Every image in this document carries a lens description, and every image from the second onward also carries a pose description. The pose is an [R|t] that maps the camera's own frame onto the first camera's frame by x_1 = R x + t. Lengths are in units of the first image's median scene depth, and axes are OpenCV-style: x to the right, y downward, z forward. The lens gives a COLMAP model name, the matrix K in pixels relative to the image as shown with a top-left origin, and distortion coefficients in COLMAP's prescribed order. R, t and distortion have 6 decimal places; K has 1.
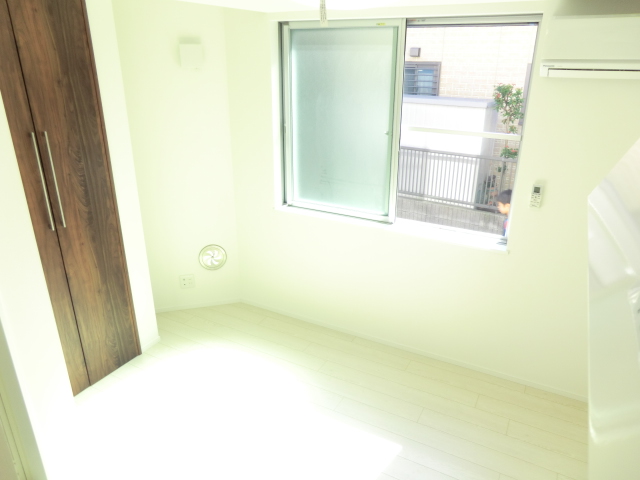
lens RADIAL K [[464.3, 0, 320.0], [0, 464.3, 240.0], [0, 0, 1]] dist [-0.079687, 0.094877]
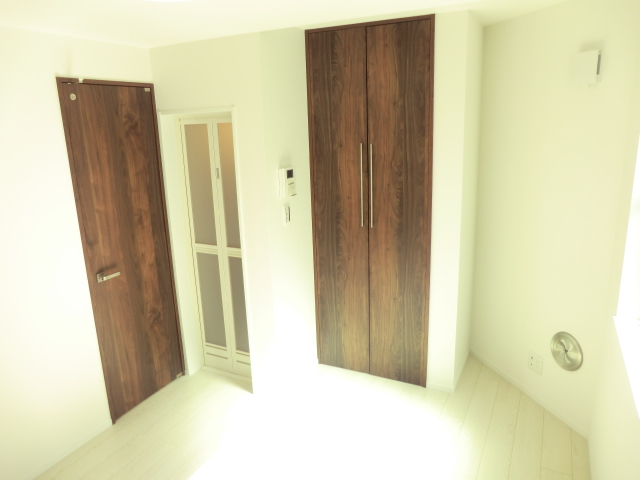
lens RADIAL K [[464.3, 0, 320.0], [0, 464.3, 240.0], [0, 0, 1]] dist [-0.079687, 0.094877]
pose [[0.041372, 0.241333, -0.969560, 0.561134], [-0.342602, 0.914986, 0.213130, -0.198265], [0.938569, 0.323356, 0.120536, 0.731019]]
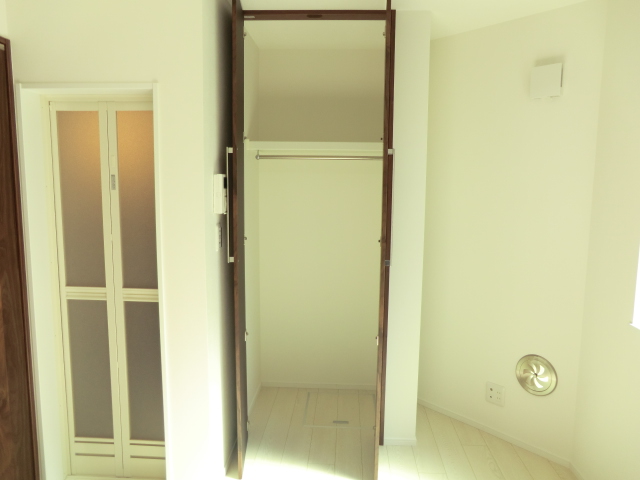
lens RADIAL K [[446.1, 0, 320.0], [0, 446.1, 240.0], [0, 0, 1]] dist [0.000311, -0.000425]
pose [[0.439277, 0.110242, -0.891562, 0.262823], [-0.343896, 0.937481, -0.053520, -0.005132], [0.829923, 0.330114, 0.449725, 0.559196]]
